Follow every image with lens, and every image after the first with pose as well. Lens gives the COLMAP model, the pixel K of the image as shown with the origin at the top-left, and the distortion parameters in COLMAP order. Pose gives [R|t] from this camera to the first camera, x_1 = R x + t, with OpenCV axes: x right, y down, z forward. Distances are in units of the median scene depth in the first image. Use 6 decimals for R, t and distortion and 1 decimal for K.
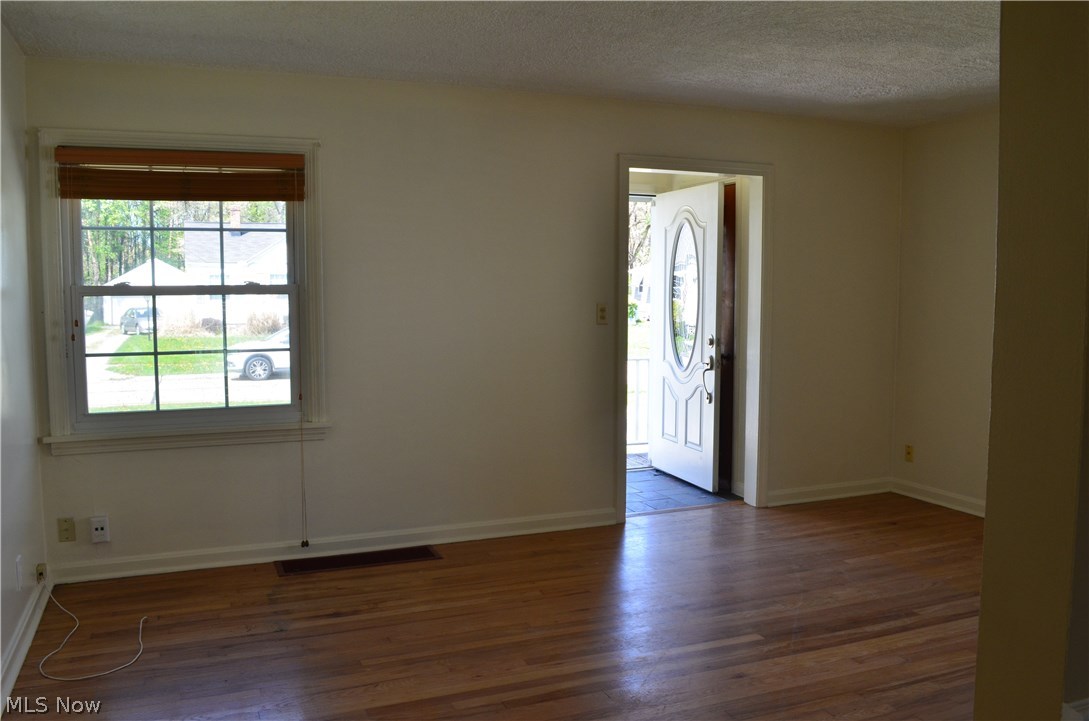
lens RADIAL K [[897.8, 0, 544.3], [0, 897.8, 360.2], [0, 0, 1]] dist [-0.073991, 0.010614]
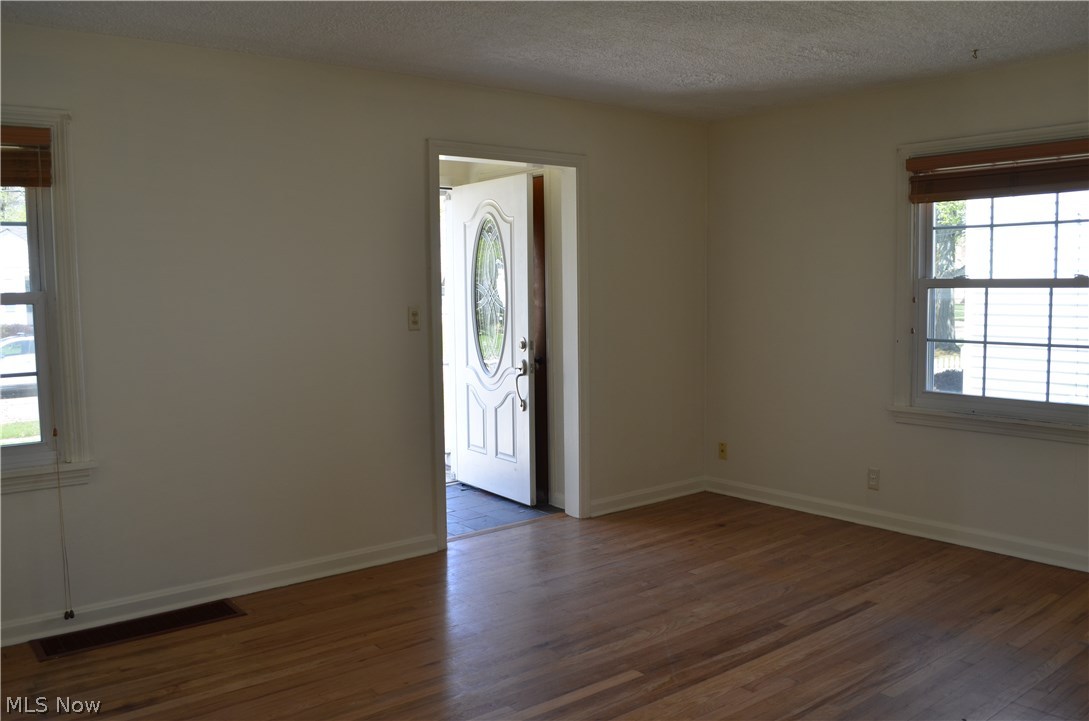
lens RADIAL K [[897.8, 0, 544.5], [0, 897.8, 360.8], [0, 0, 1]] dist [-0.073991, 0.010614]
pose [[0.958971, -0.037316, 0.281039, -0.070664], [0.036894, 0.999296, 0.006797, -0.011984], [-0.281095, 0.003850, 0.959672, 0.122610]]
